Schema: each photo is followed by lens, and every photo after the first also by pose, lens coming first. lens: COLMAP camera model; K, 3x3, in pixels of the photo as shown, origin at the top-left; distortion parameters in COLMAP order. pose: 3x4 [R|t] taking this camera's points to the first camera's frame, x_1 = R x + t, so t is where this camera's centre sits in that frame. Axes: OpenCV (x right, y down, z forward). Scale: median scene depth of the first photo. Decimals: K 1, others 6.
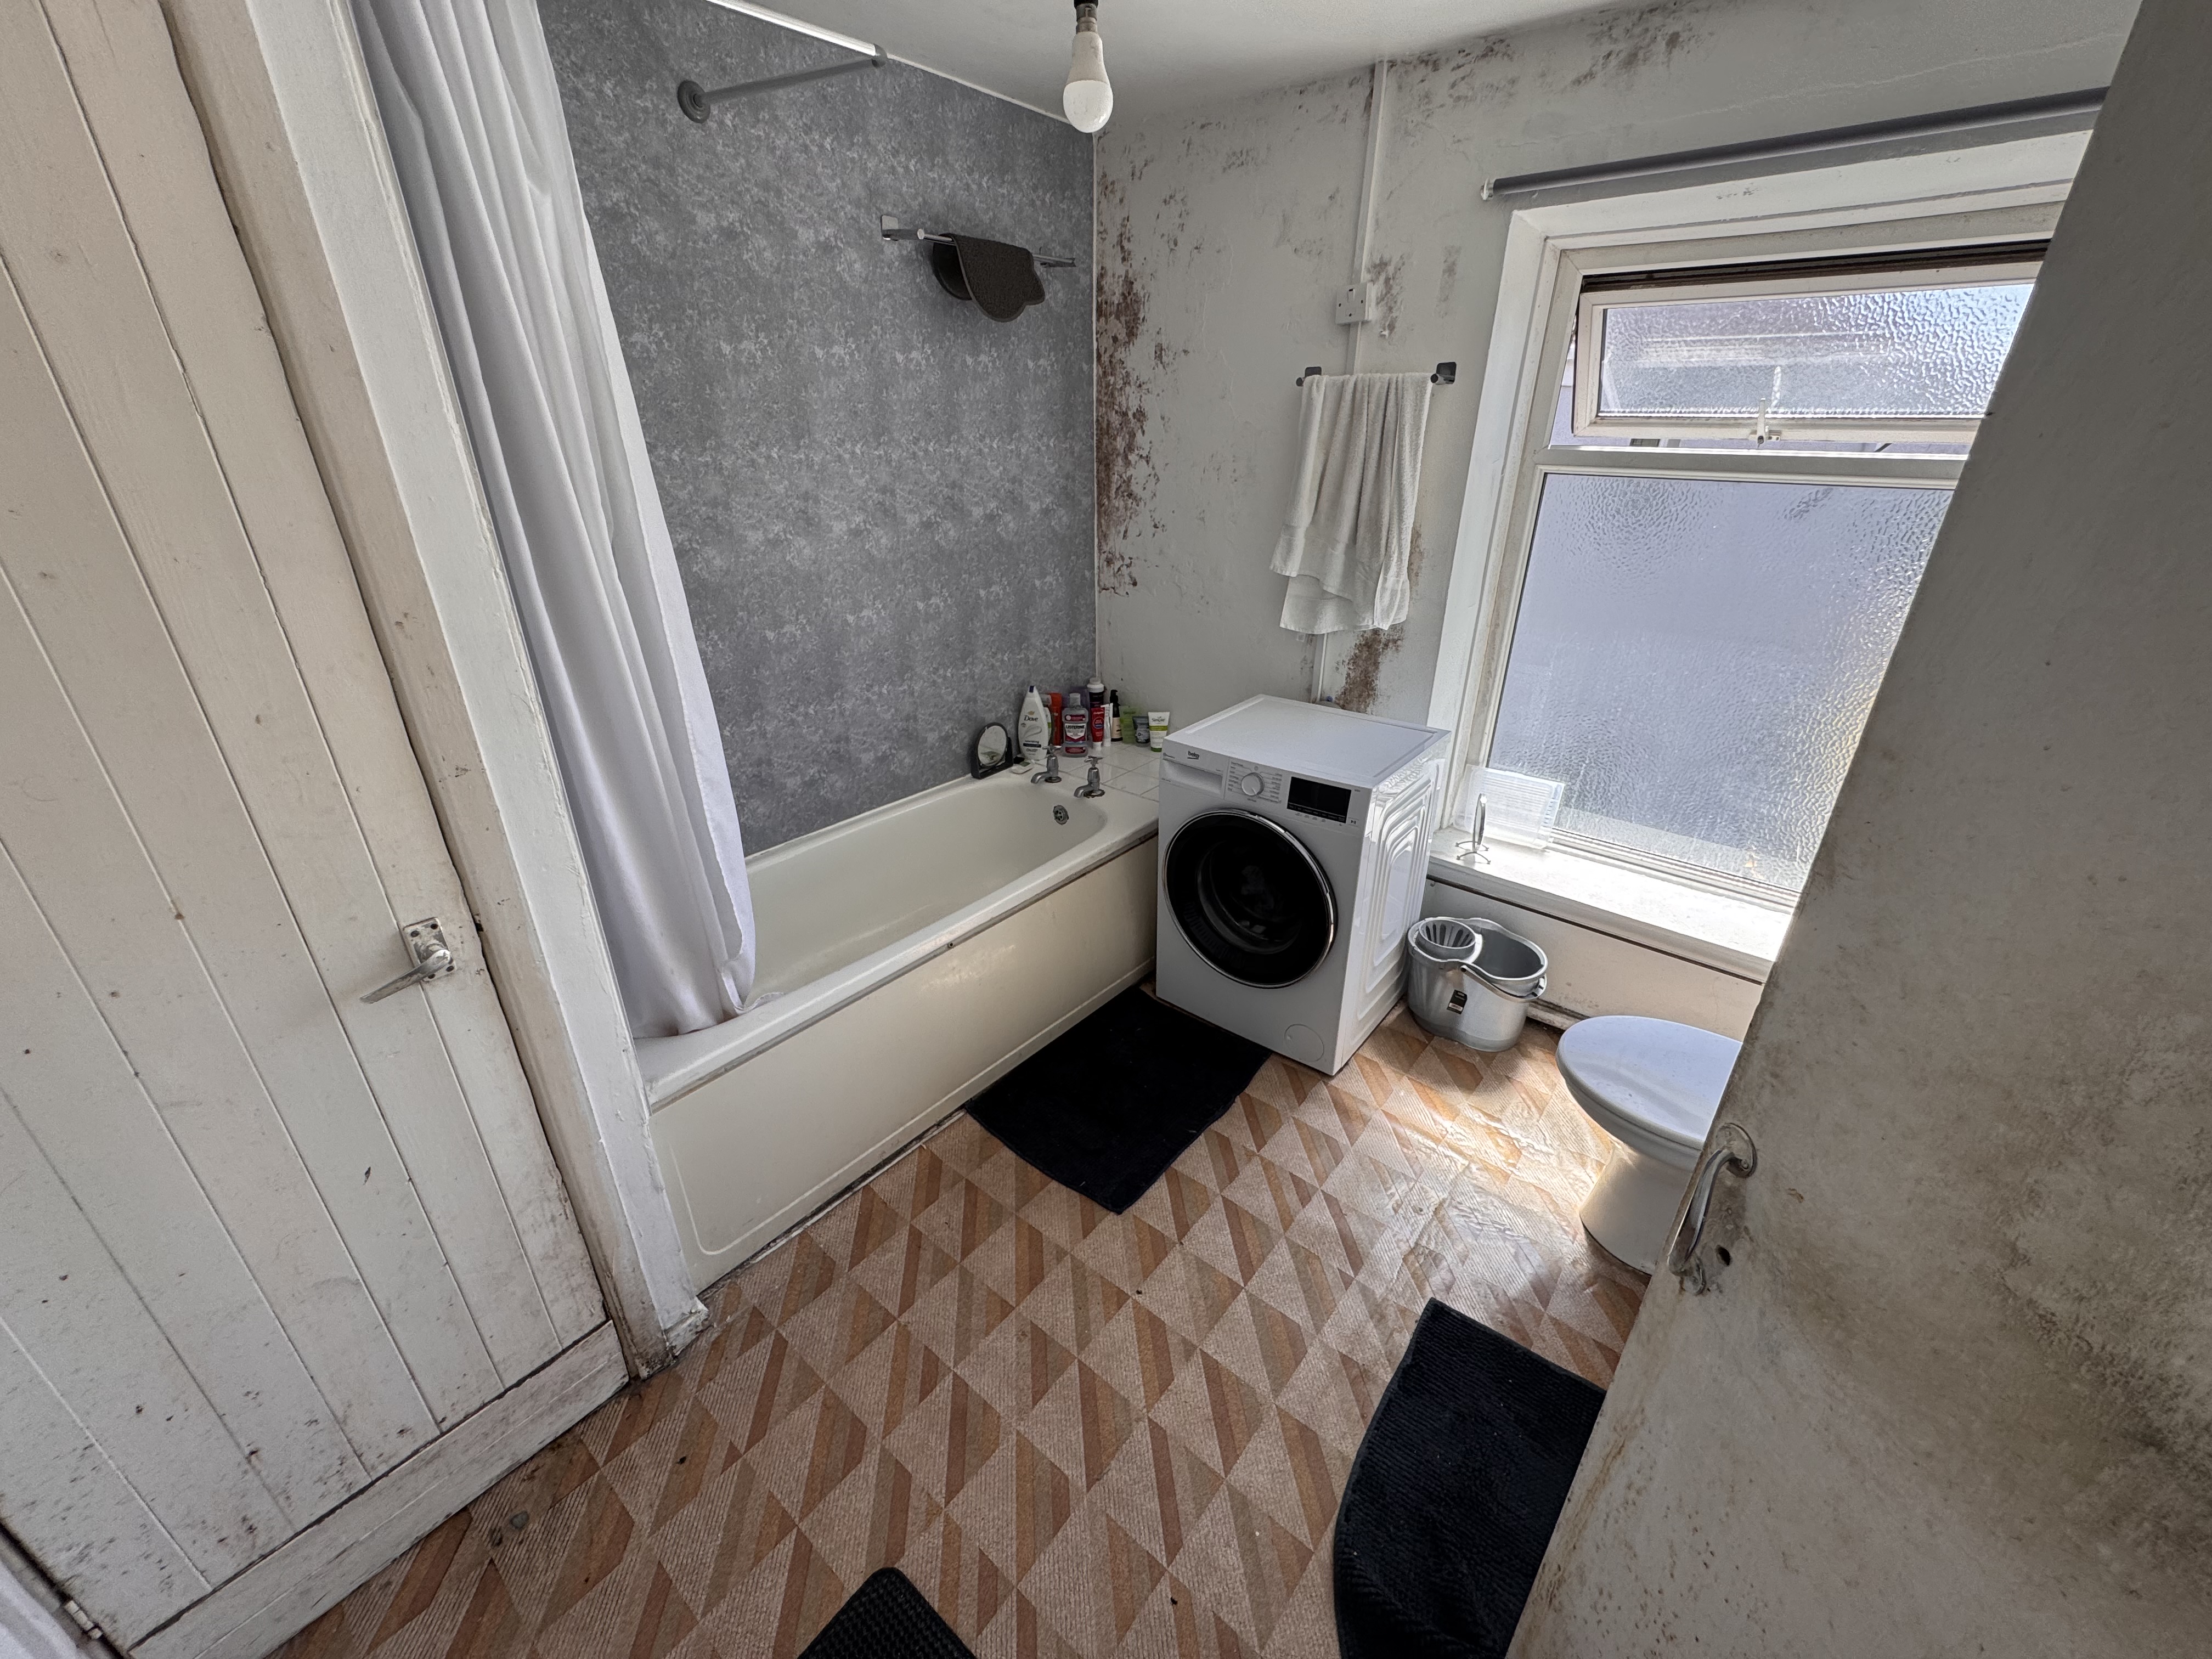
lens RADIAL K [[883.3, 0, 1111.2], [0, 883.3, 827.8], [0, 0, 1]] dist [-0.000315, -0.000725]
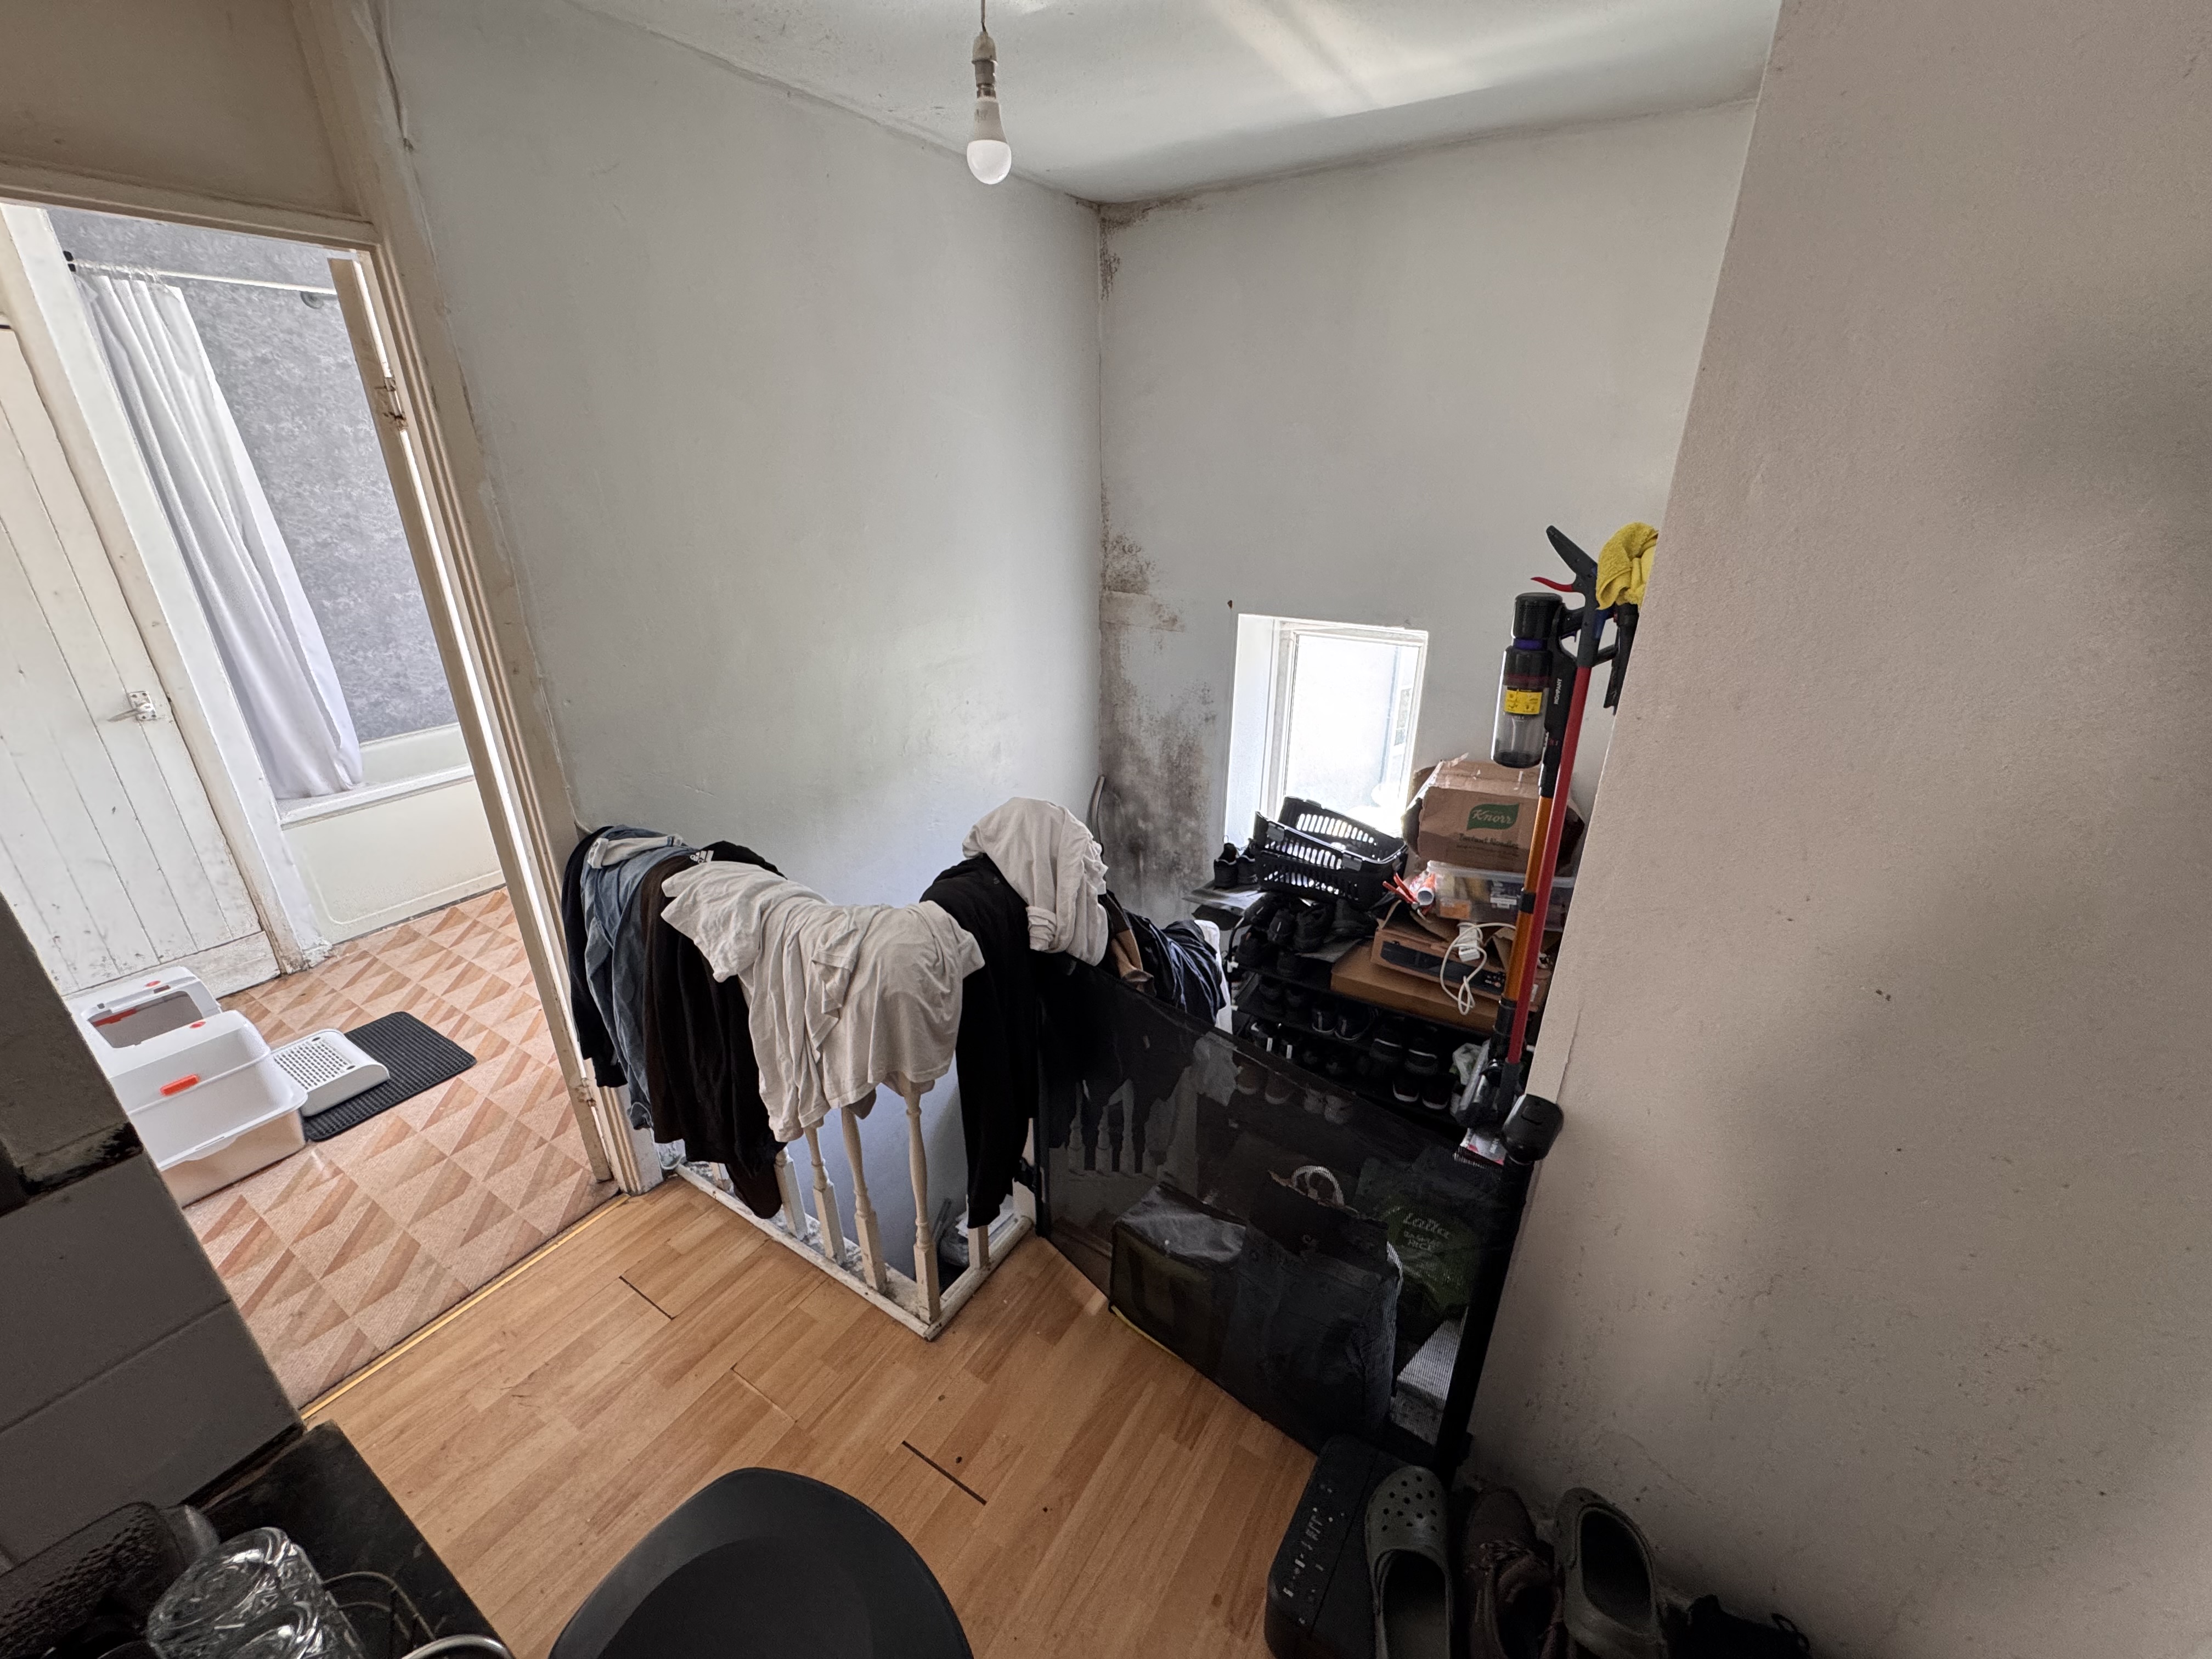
lens RADIAL K [[883.3, 0, 1109.6], [0, 883.3, 830.4], [0, 0, 1]] dist [-0.000315, -0.000725]
pose [[0.991948, -0.050975, 0.115933, 0.992846], [0.055002, 0.997979, -0.031809, 0.474674], [-0.114077, 0.037929, 0.992748, -1.066386]]
